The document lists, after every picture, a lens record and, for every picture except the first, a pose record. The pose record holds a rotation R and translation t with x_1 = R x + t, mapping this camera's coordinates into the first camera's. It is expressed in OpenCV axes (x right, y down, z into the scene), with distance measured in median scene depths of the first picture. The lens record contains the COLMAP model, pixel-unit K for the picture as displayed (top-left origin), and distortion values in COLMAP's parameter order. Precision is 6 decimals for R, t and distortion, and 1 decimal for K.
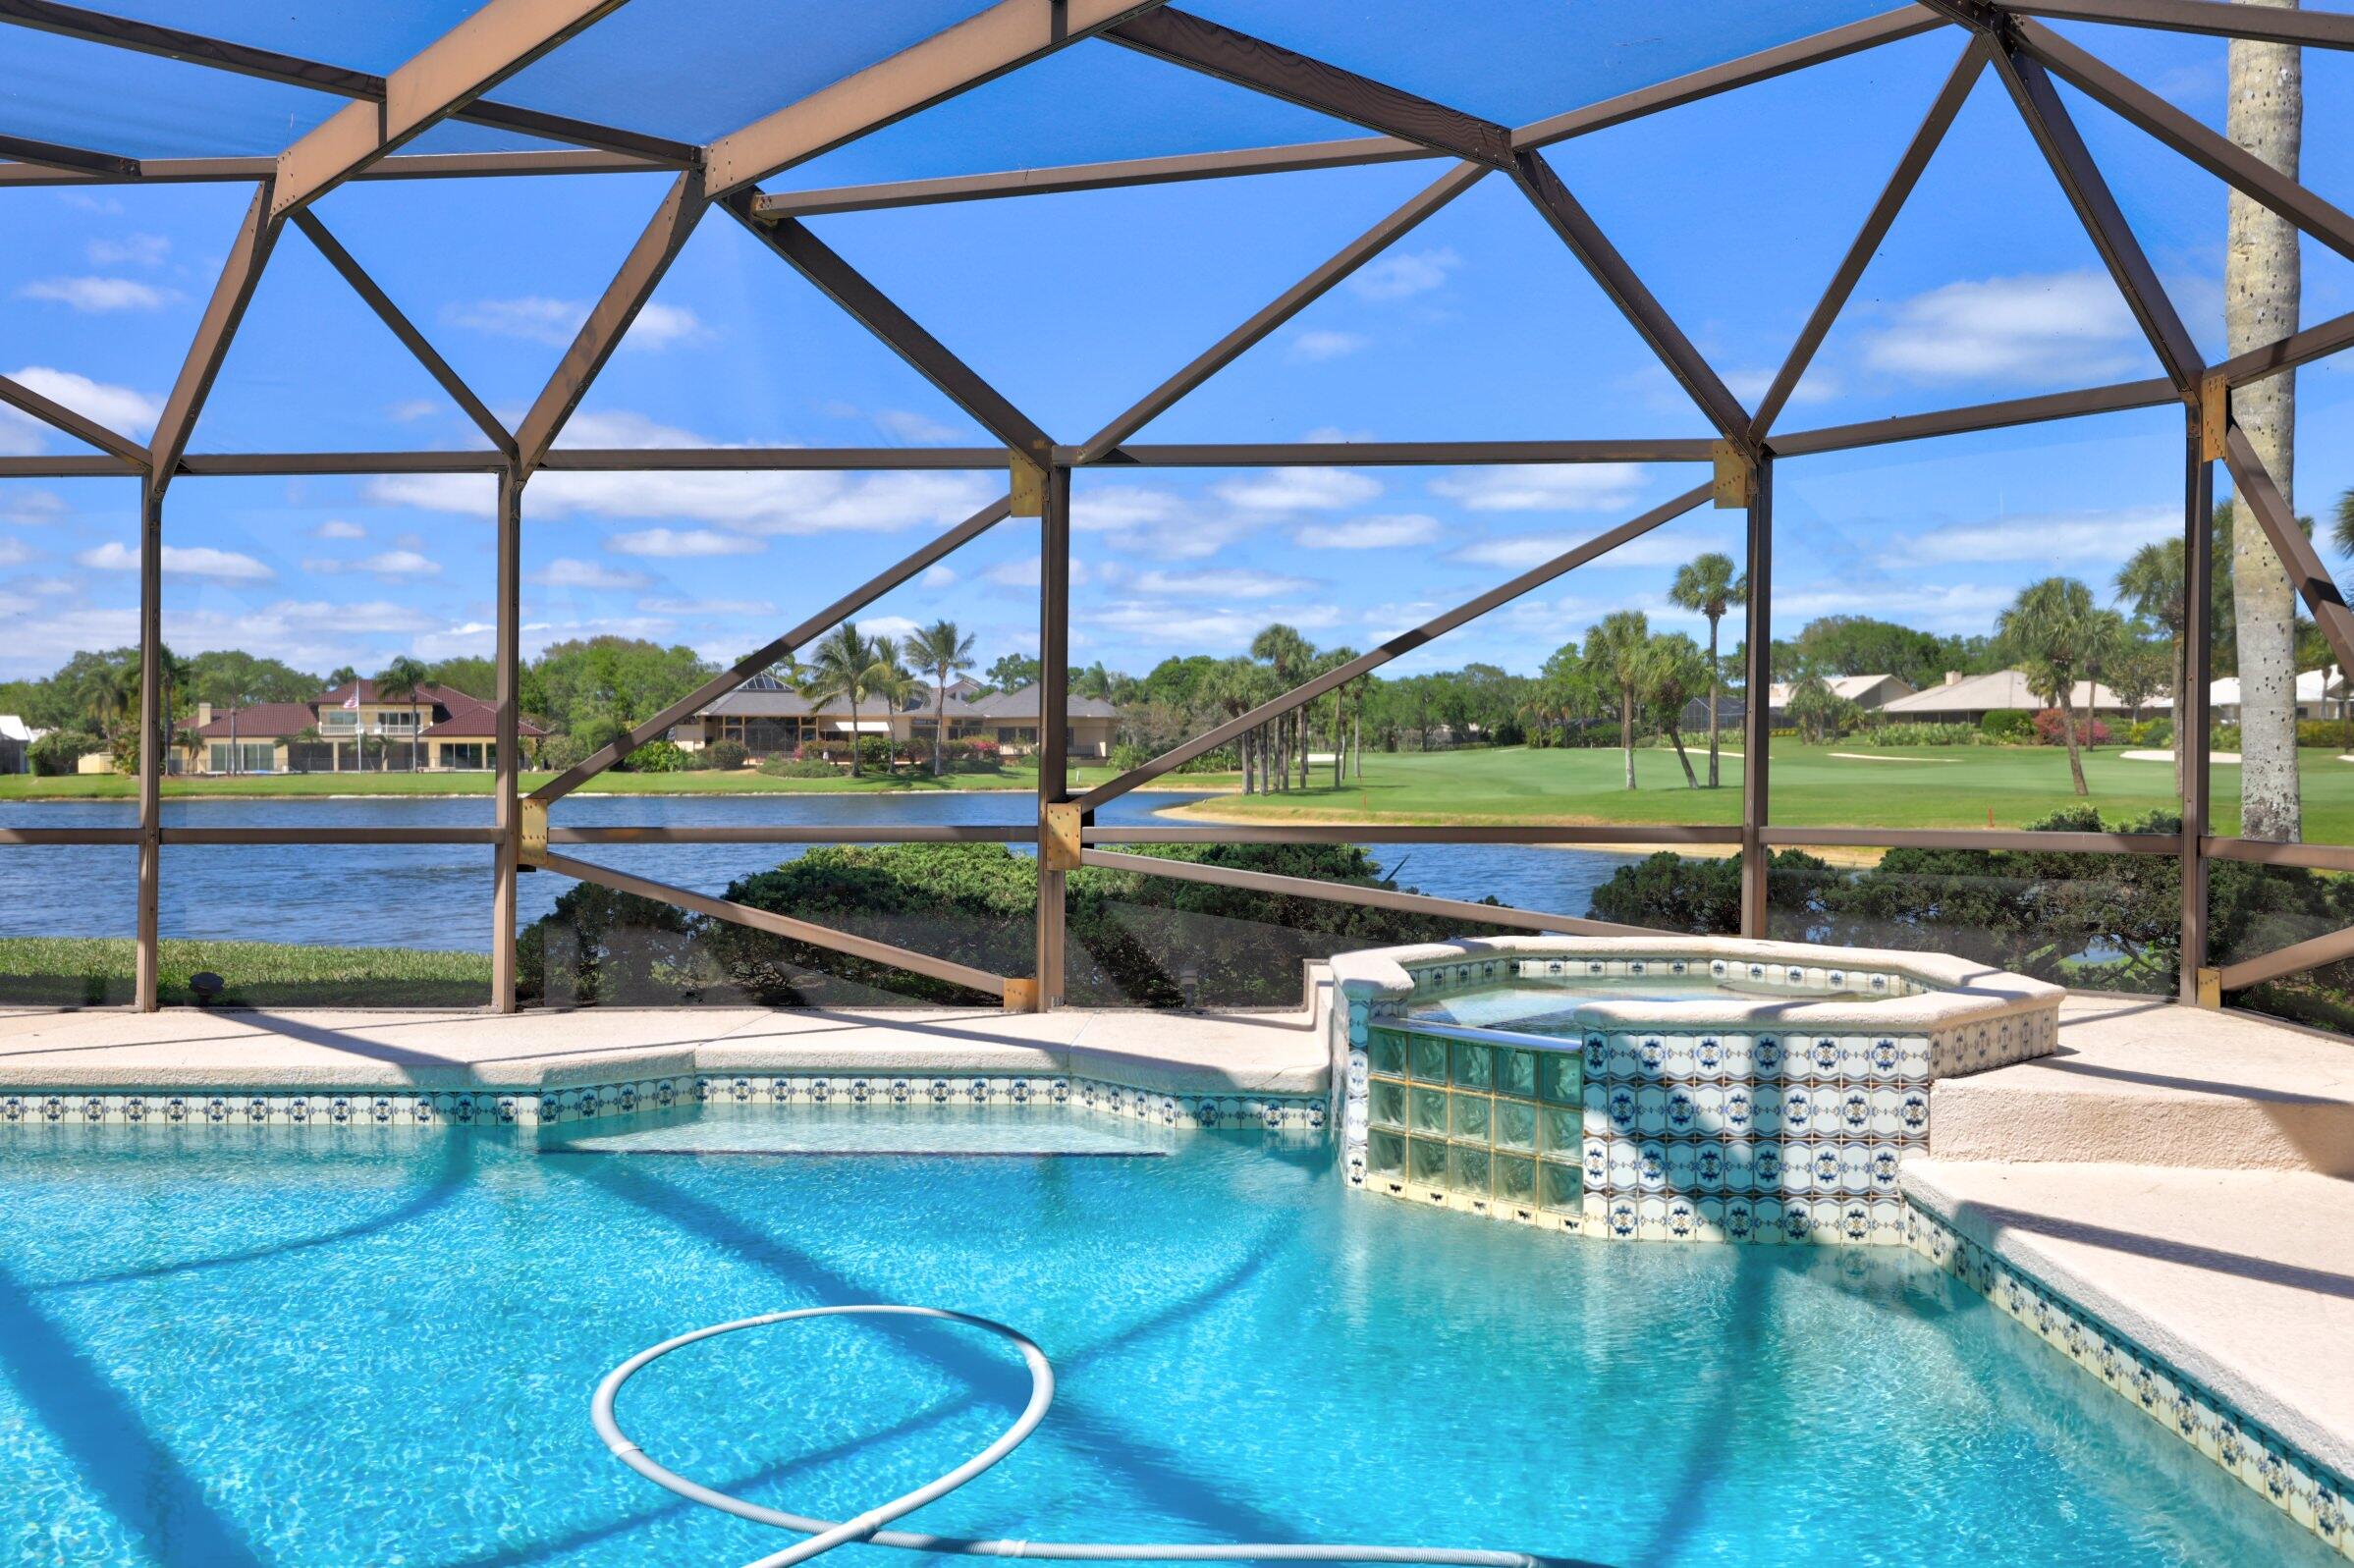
lens RADIAL K [[1847.7, 0, 1177.0], [0, 1847.7, 784.0], [0, 0, 1]] dist [0.039740, -0.079184]
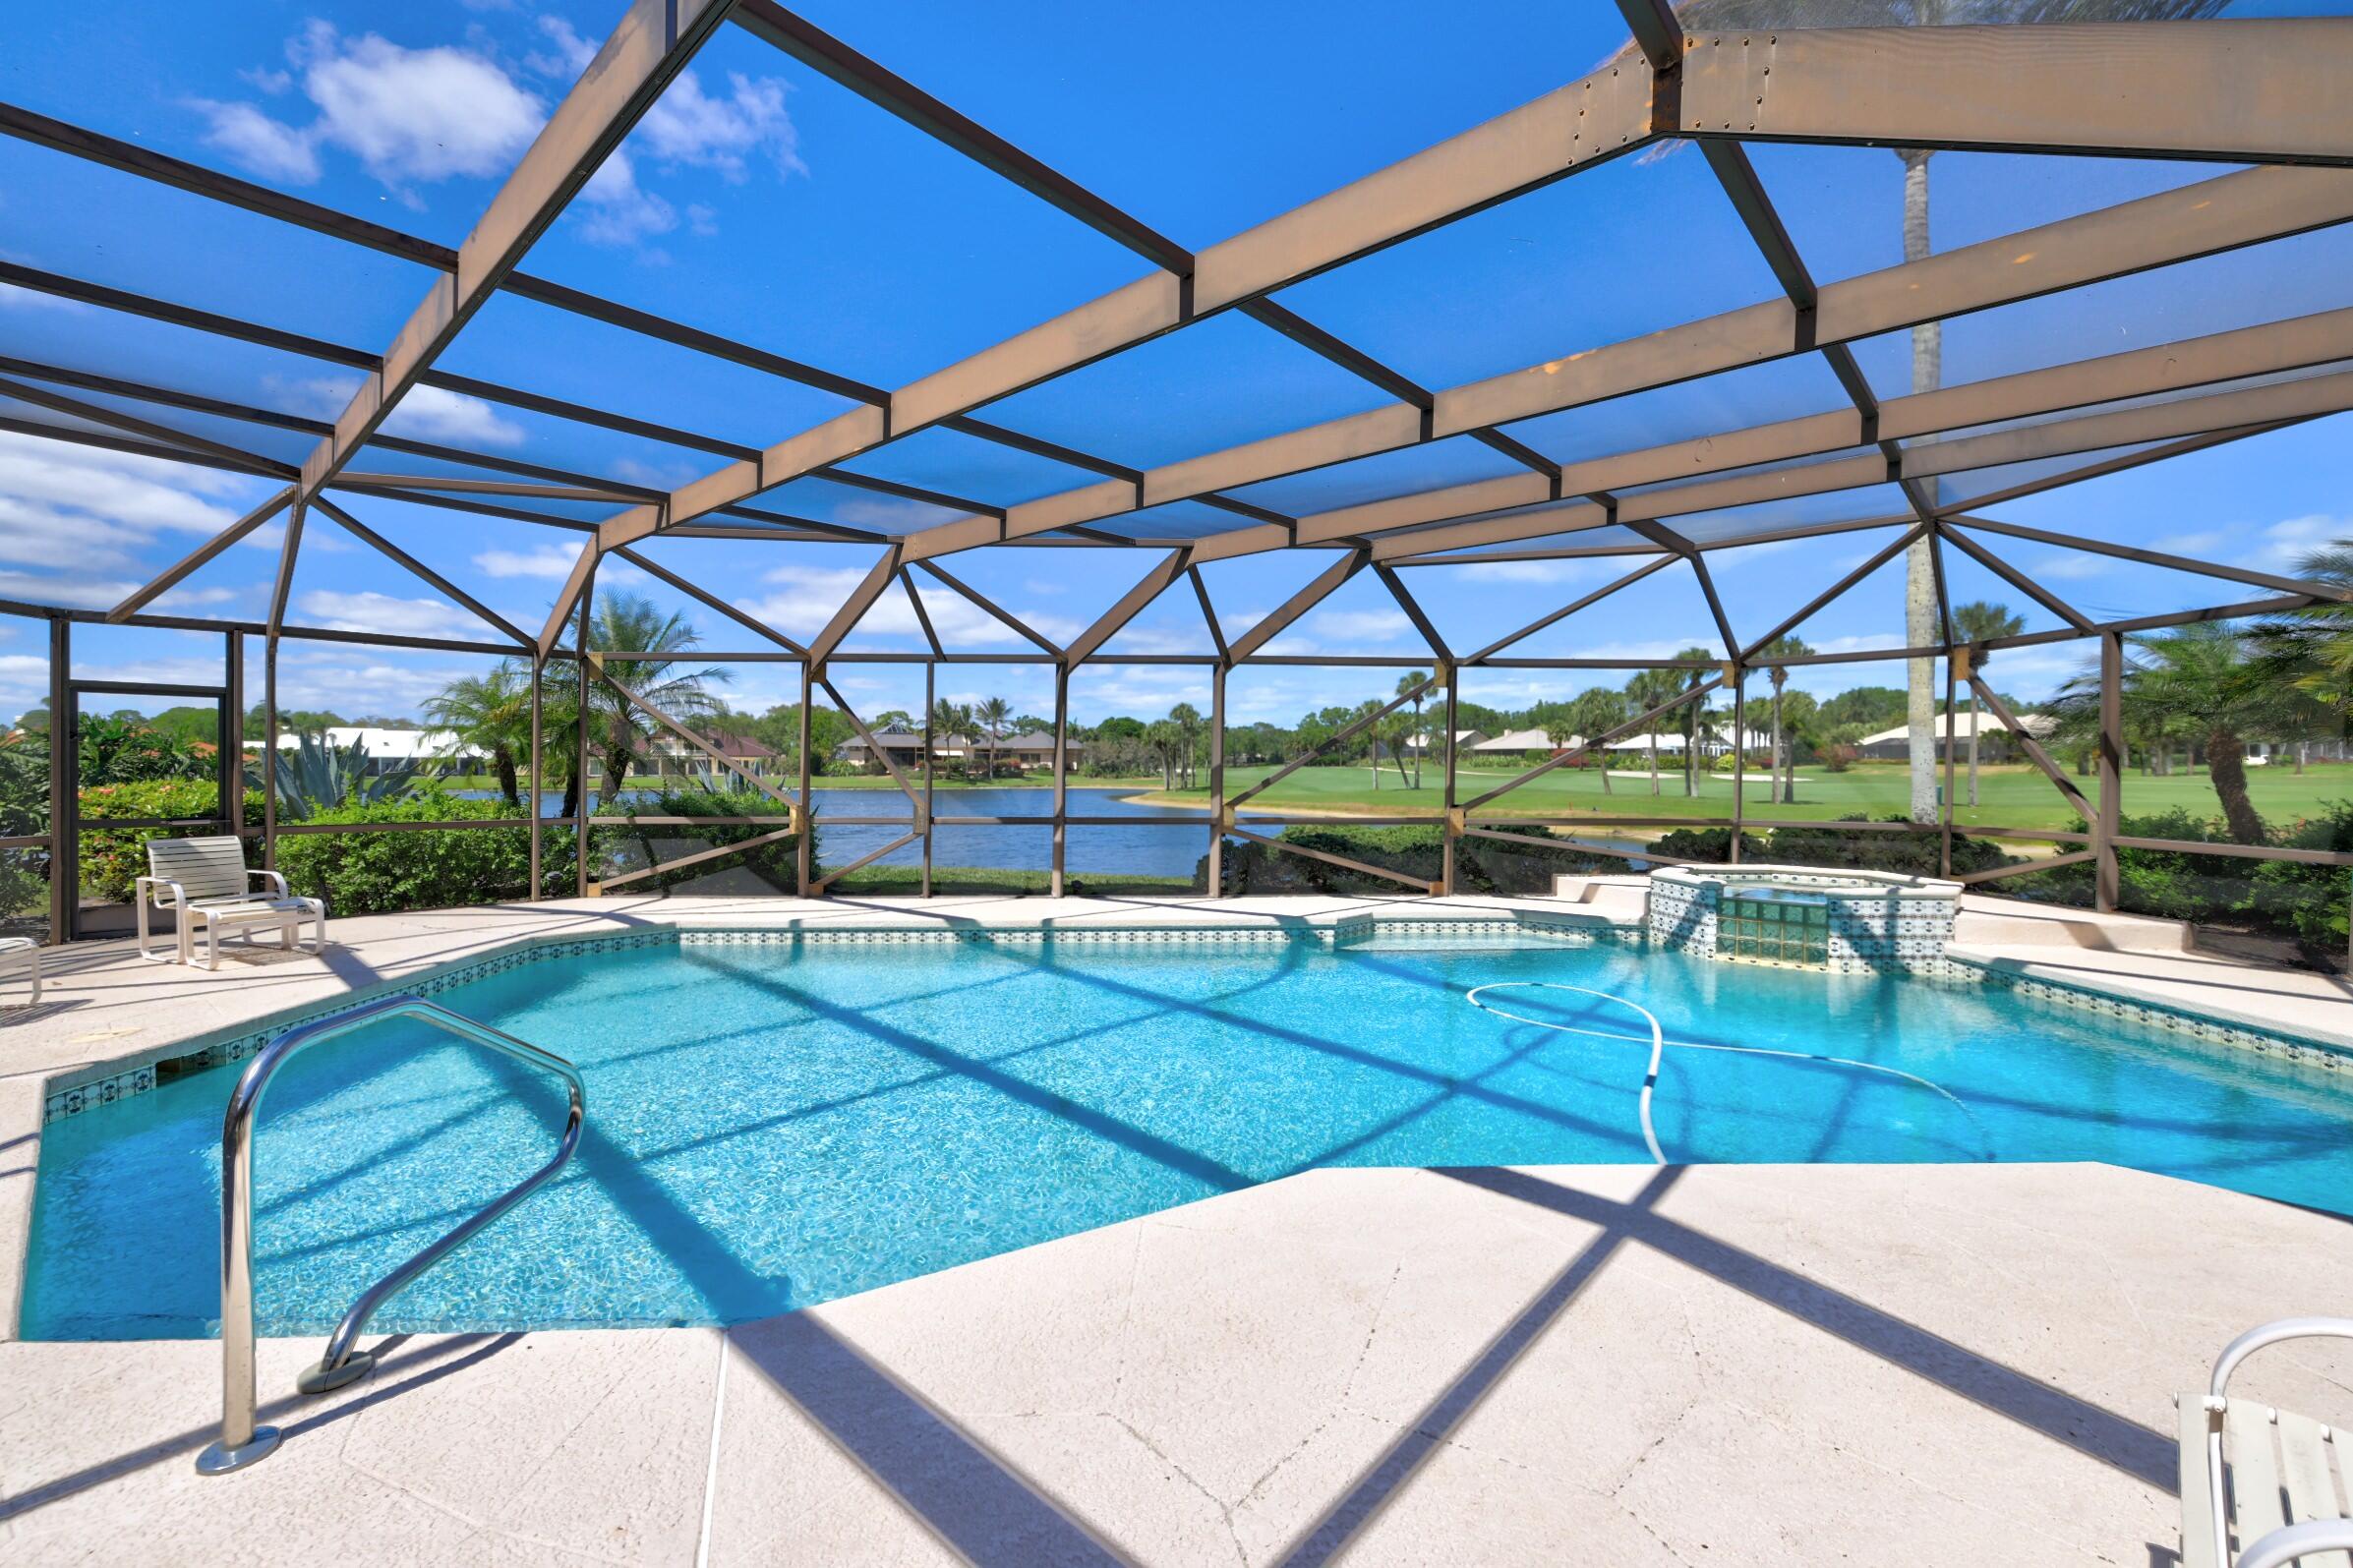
lens RADIAL K [[980.0, 0, 1168.2], [0, 980.0, 783.5], [0, 0, 1]] dist [-0.000549, -0.000158]
pose [[0.996781, 0.005531, 0.079979, -0.599125], [-0.005535, 0.999985, -0.000173, -0.022055], [-0.079979, -0.000270, 0.996797, -0.252490]]
